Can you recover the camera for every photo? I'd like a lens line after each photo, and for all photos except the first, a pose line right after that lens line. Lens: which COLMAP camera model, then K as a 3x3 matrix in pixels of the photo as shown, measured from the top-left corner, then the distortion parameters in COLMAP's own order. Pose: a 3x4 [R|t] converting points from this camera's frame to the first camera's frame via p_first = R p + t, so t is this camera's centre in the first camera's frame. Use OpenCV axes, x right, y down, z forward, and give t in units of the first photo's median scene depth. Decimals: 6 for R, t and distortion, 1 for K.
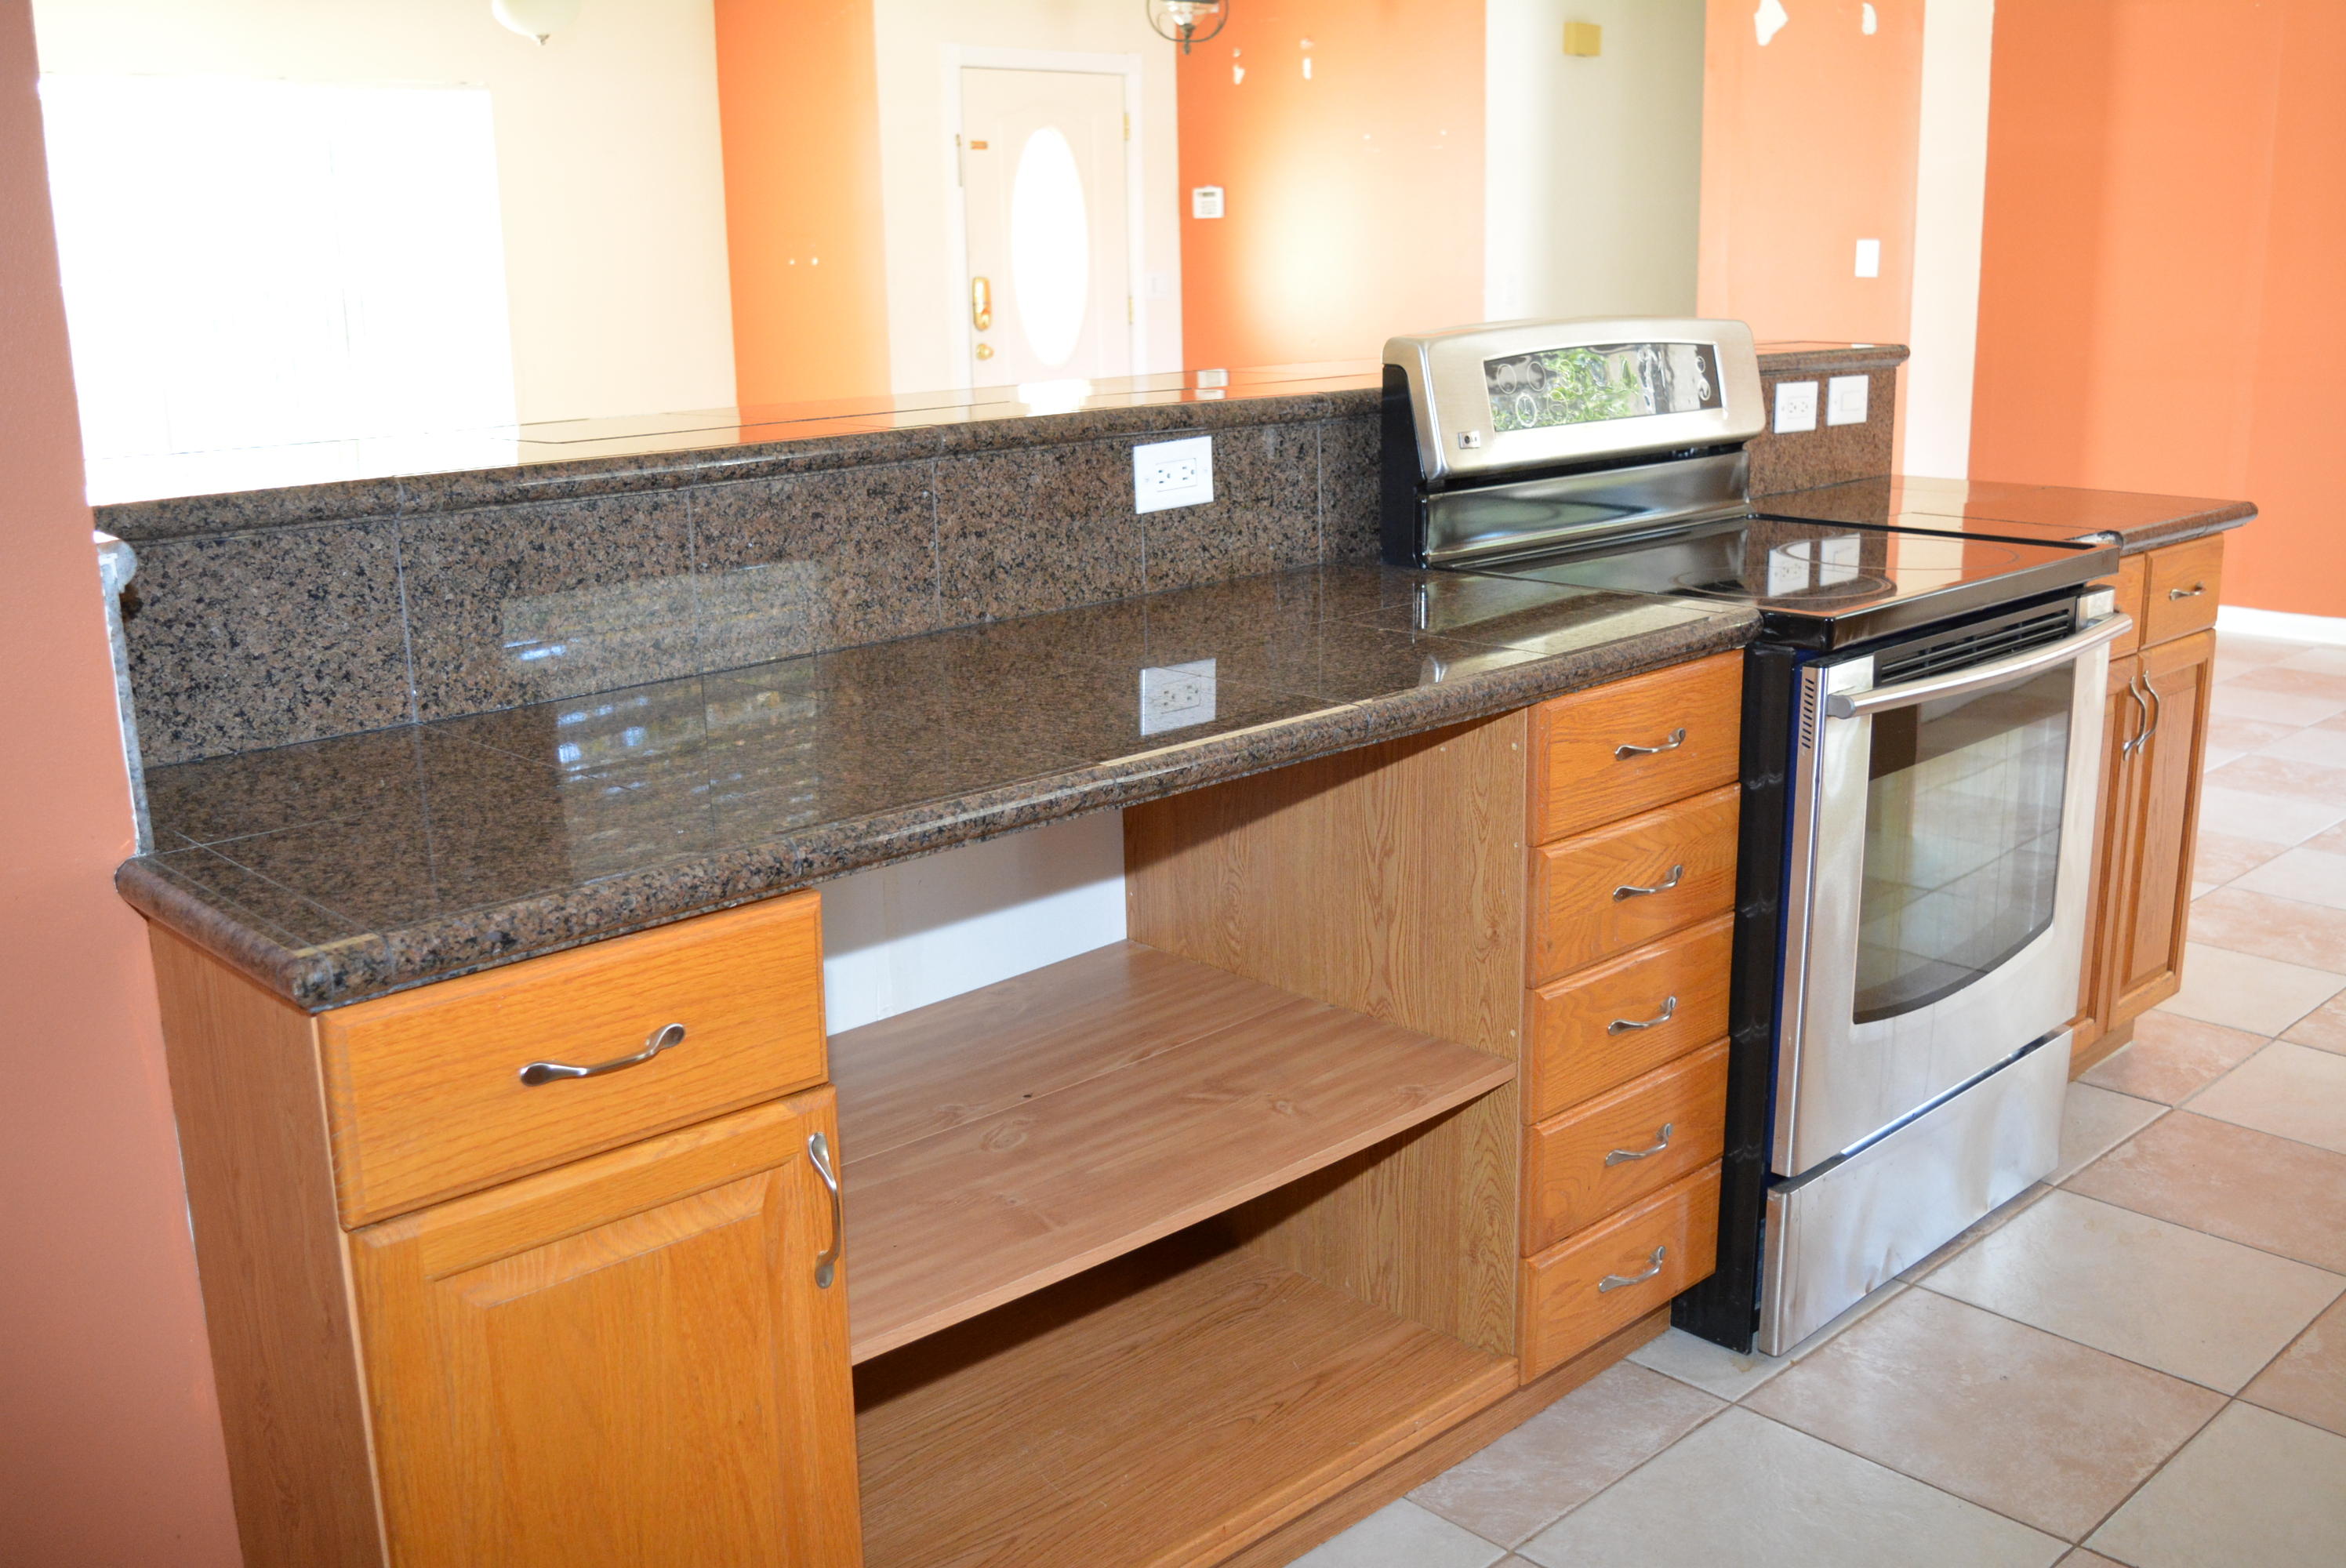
lens RADIAL K [[2173.1, 0, 1162.5], [0, 2173.1, 764.0], [0, 0, 1]] dist [-0.076434, 0.000000]
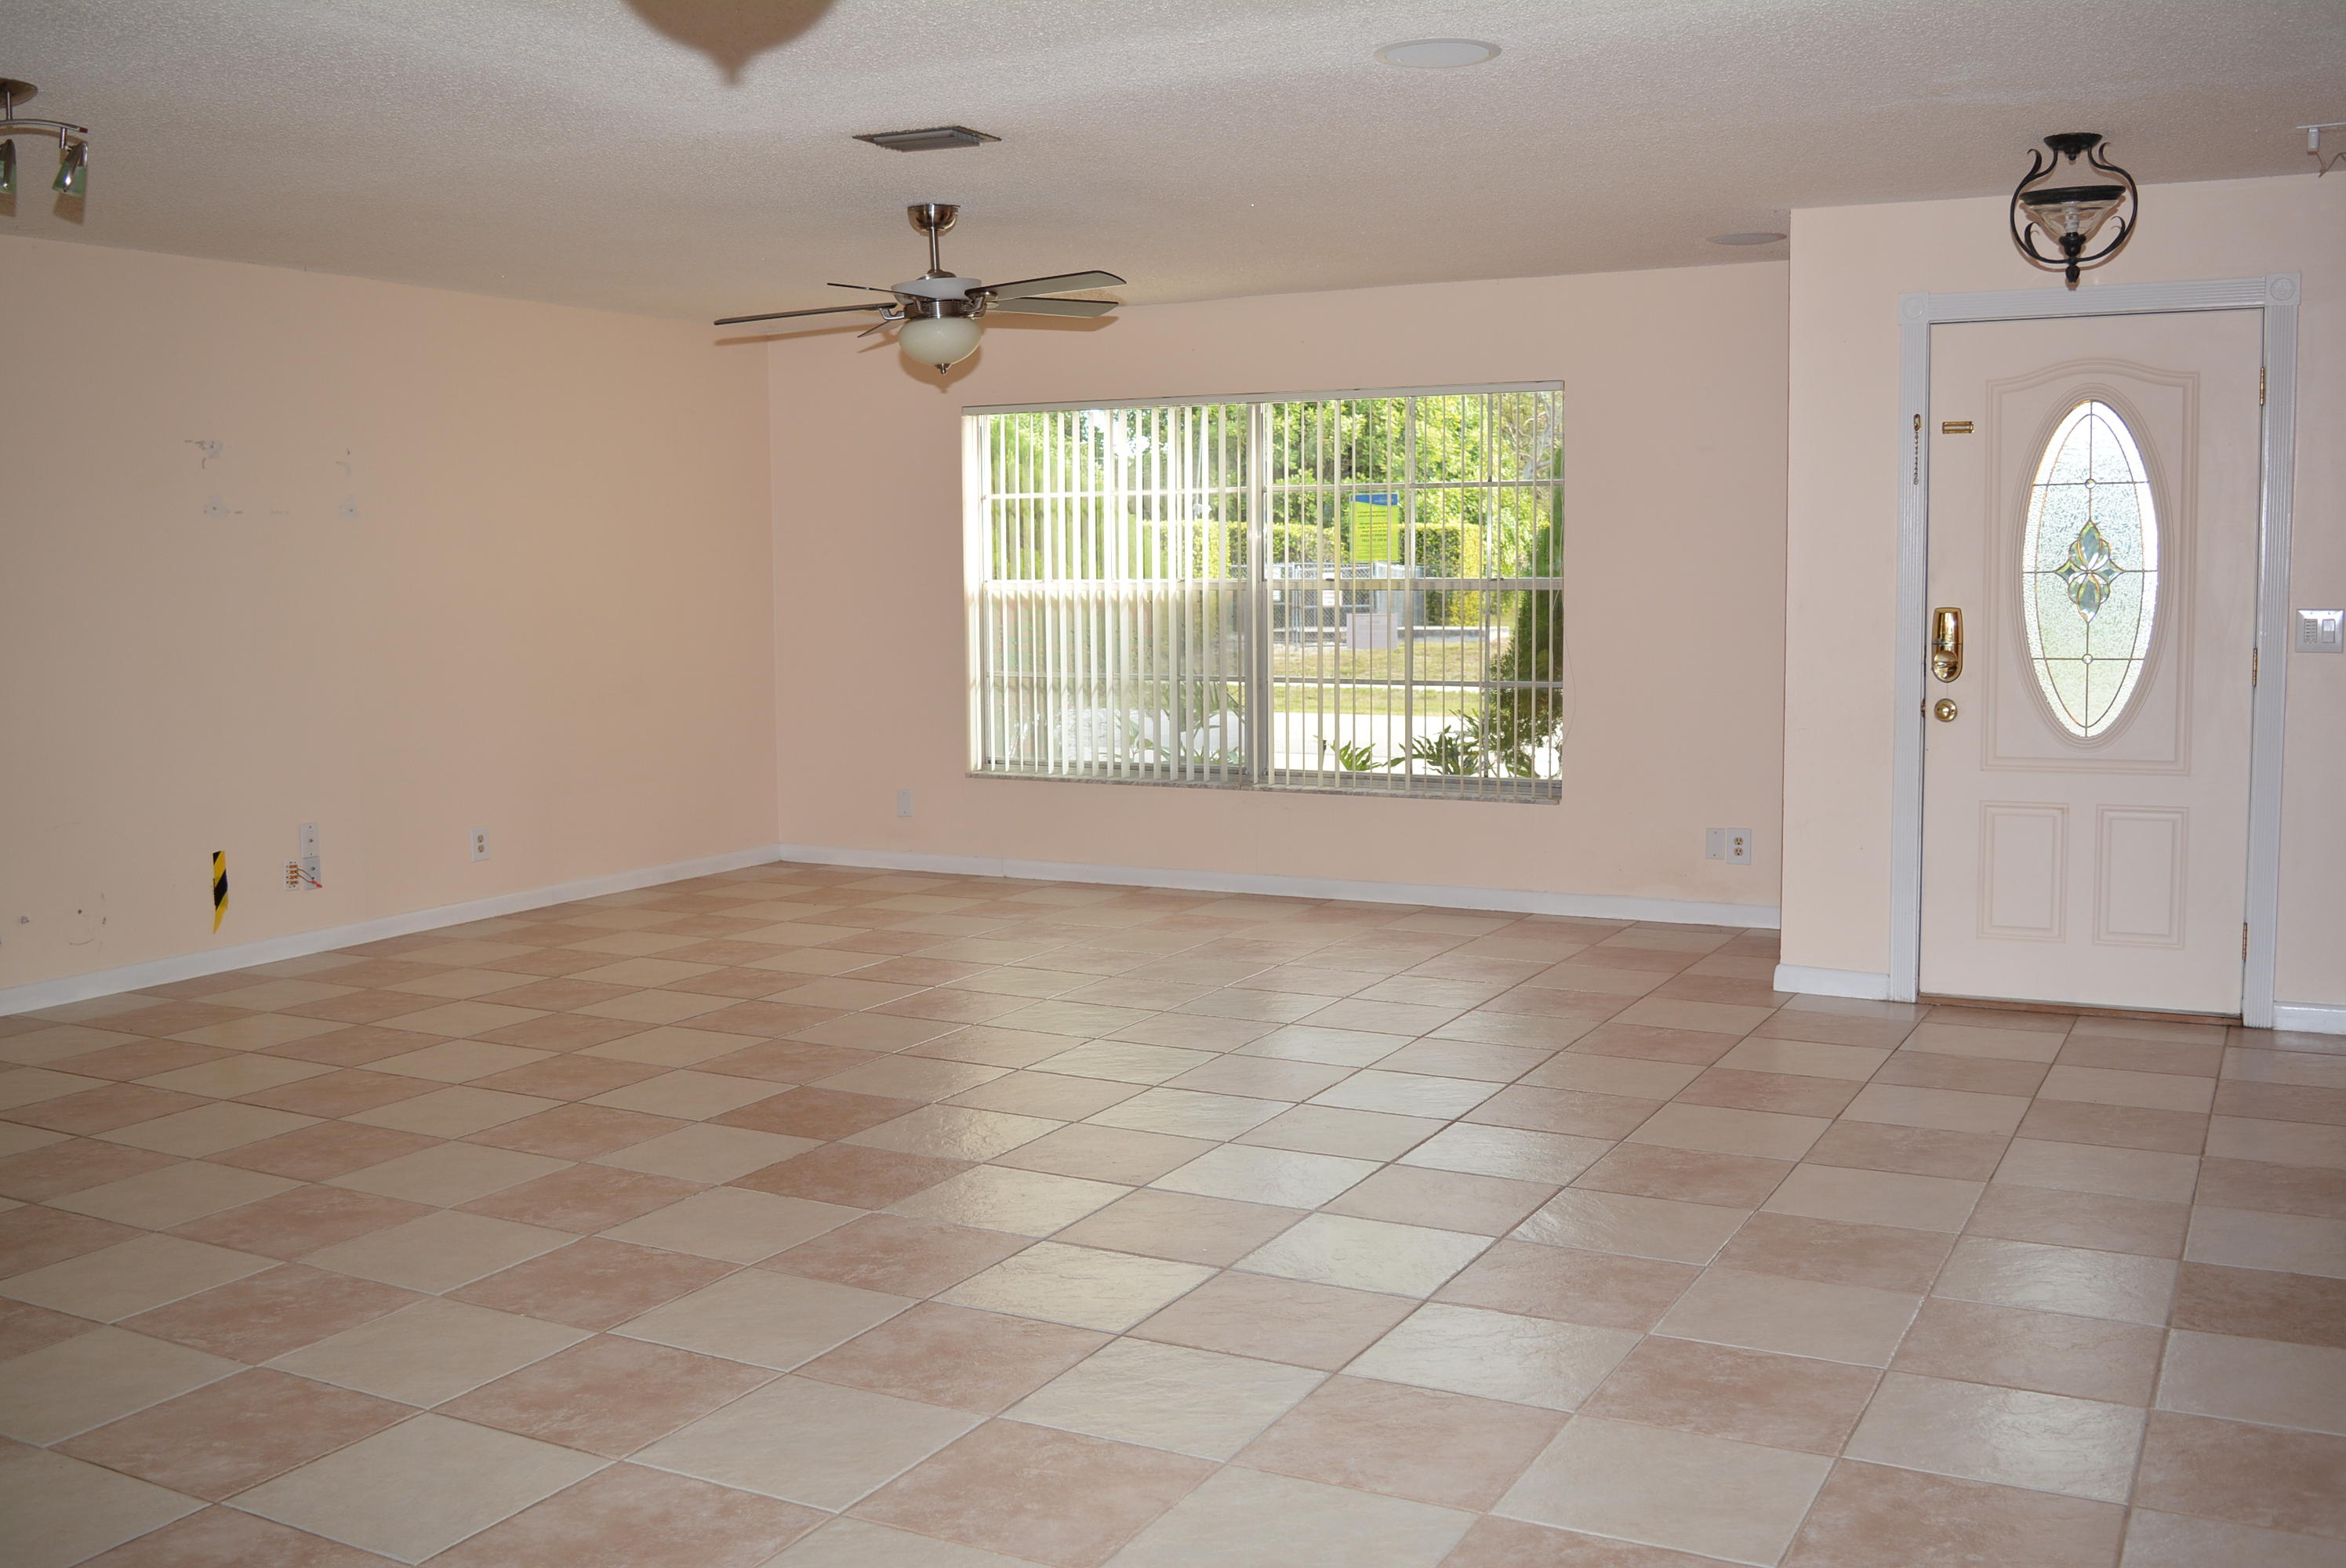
lens RADIAL K [[2173.1, 0, 1139.2], [0, 2173.1, 789.4], [0, 0, 1]] dist [-0.076434, 0.000000]
pose [[0.315530, 0.112380, -0.942237, 1.902548], [-0.218919, 0.974797, 0.042953, -0.506745], [0.923317, 0.192721, 0.332180, 1.934507]]
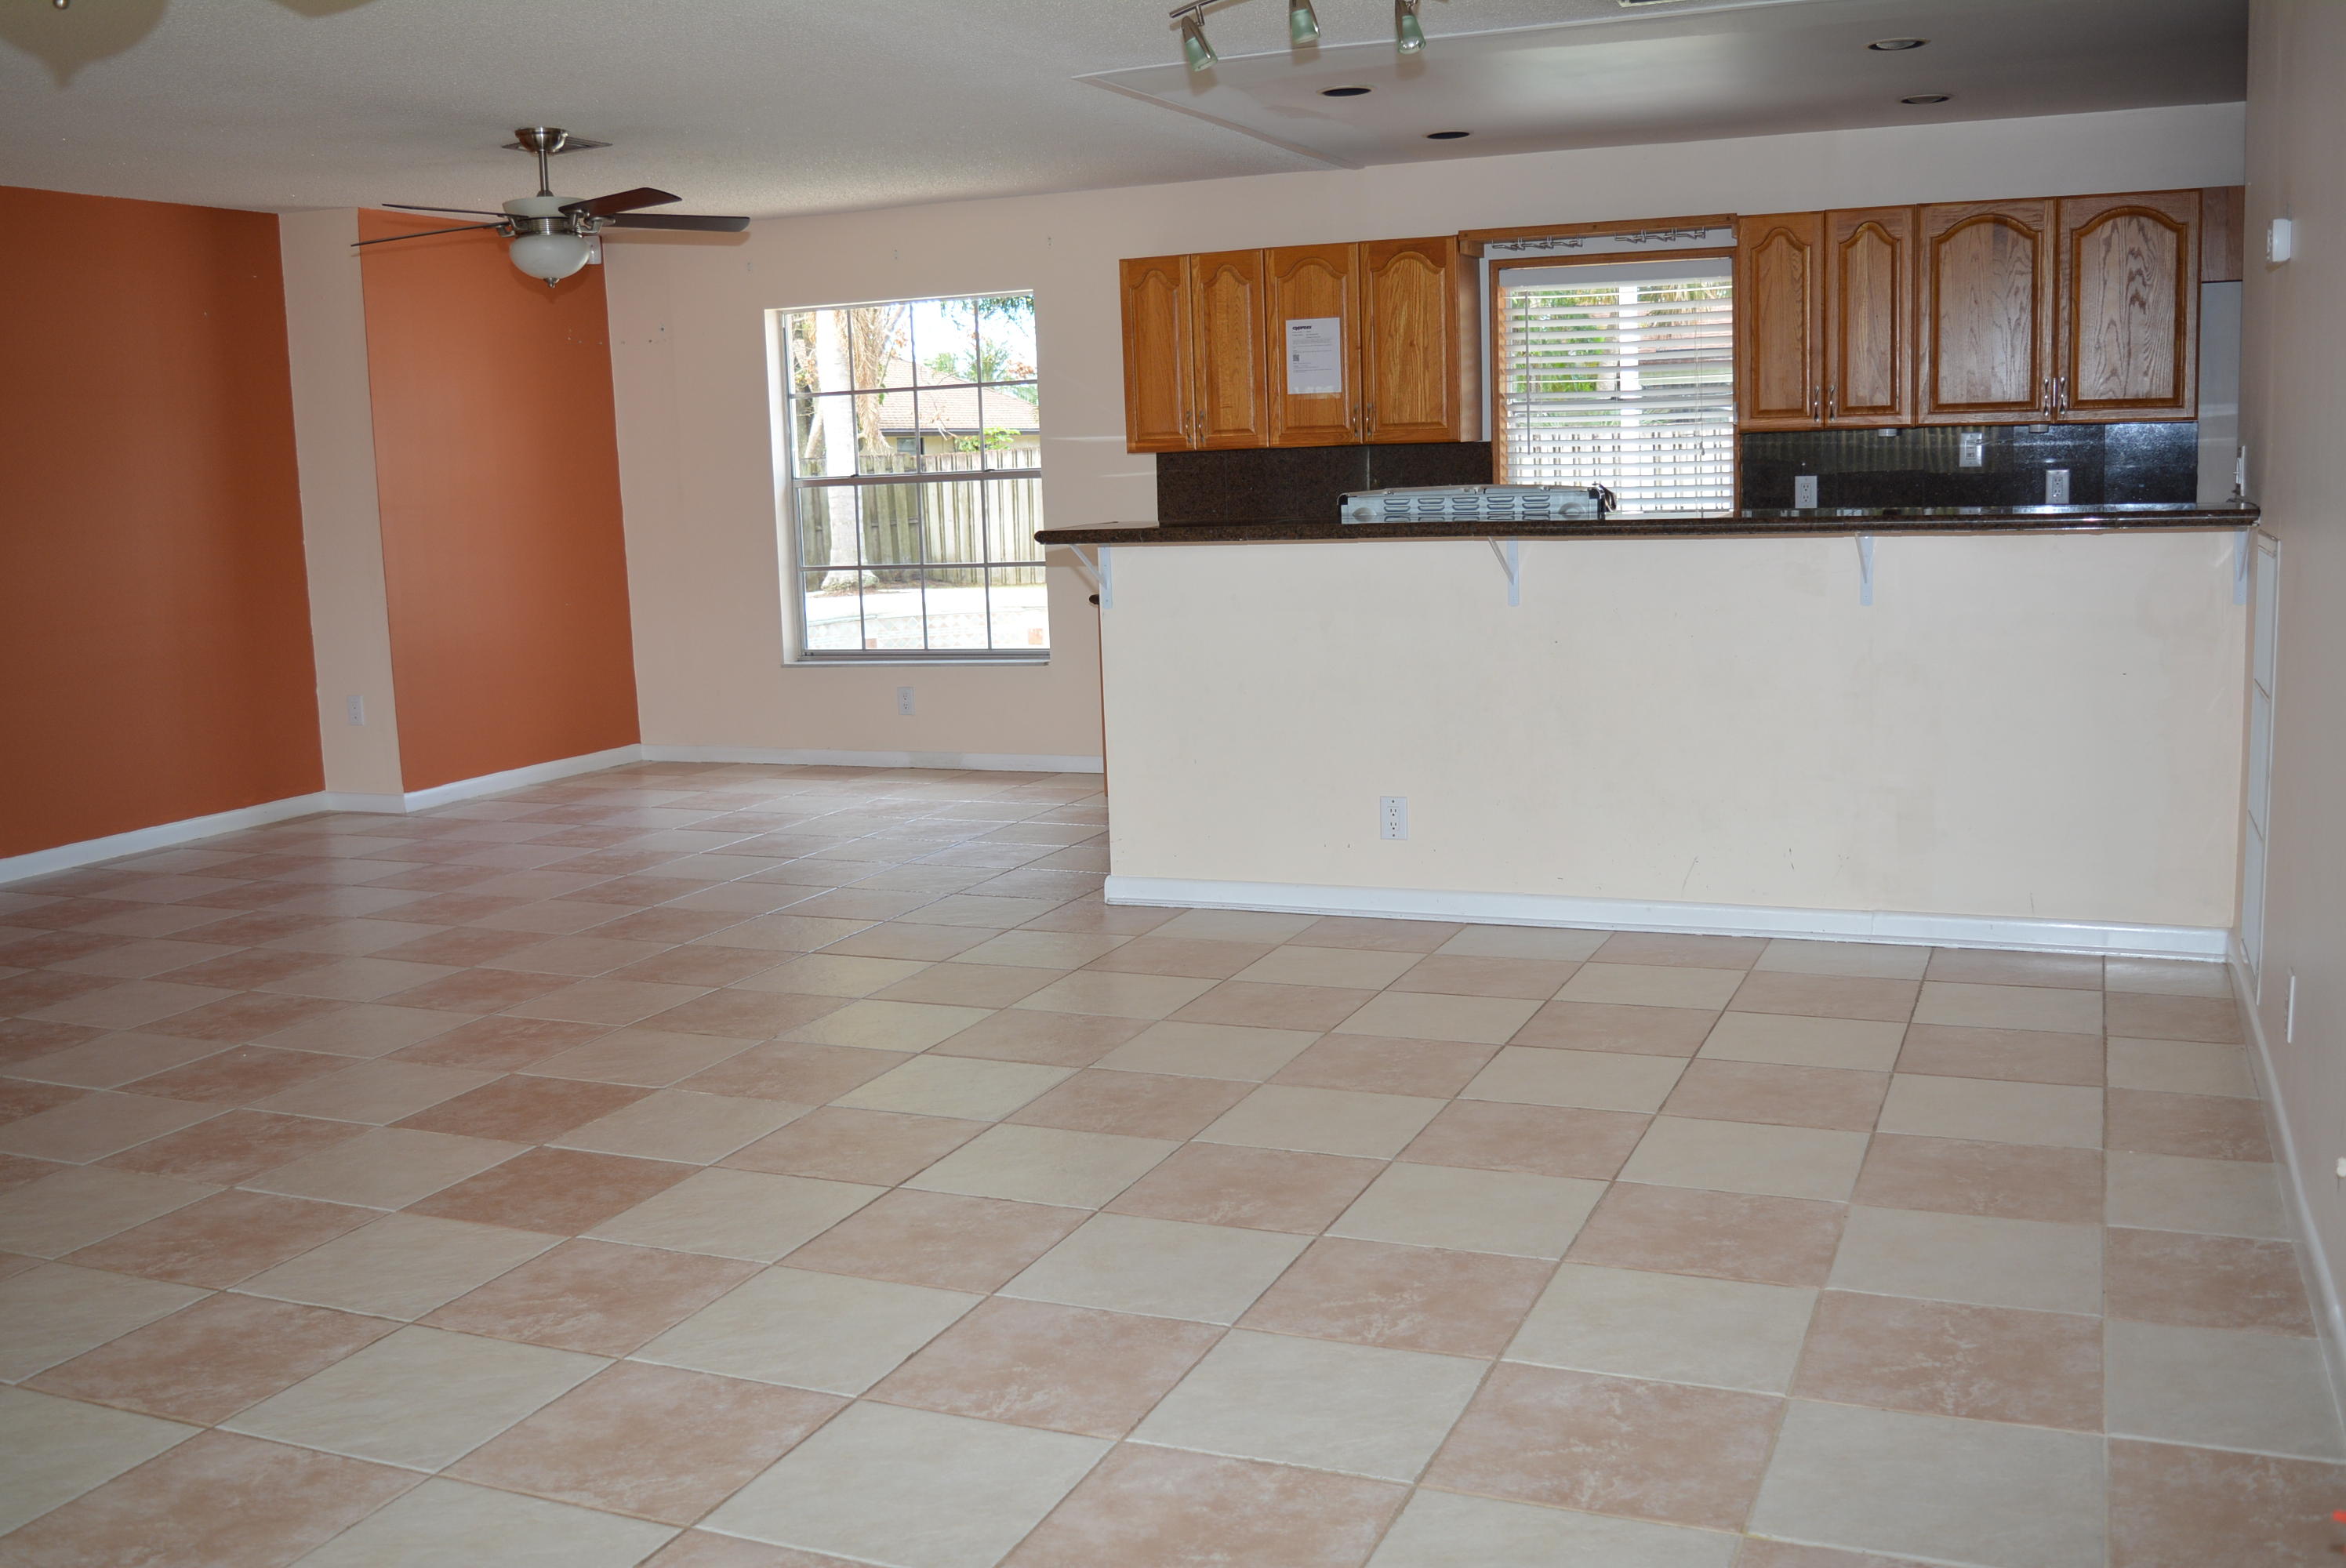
lens RADIAL K [[2173.1, 0, 1157.1], [0, 2173.1, 786.0], [0, 0, 1]] dist [-0.076434, 0.000000]
pose [[-0.401066, -0.105620, 0.909940, -1.980330], [0.257114, 0.940422, 0.222484, -0.561477], [-0.879226, 0.323189, -0.350015, 2.511956]]
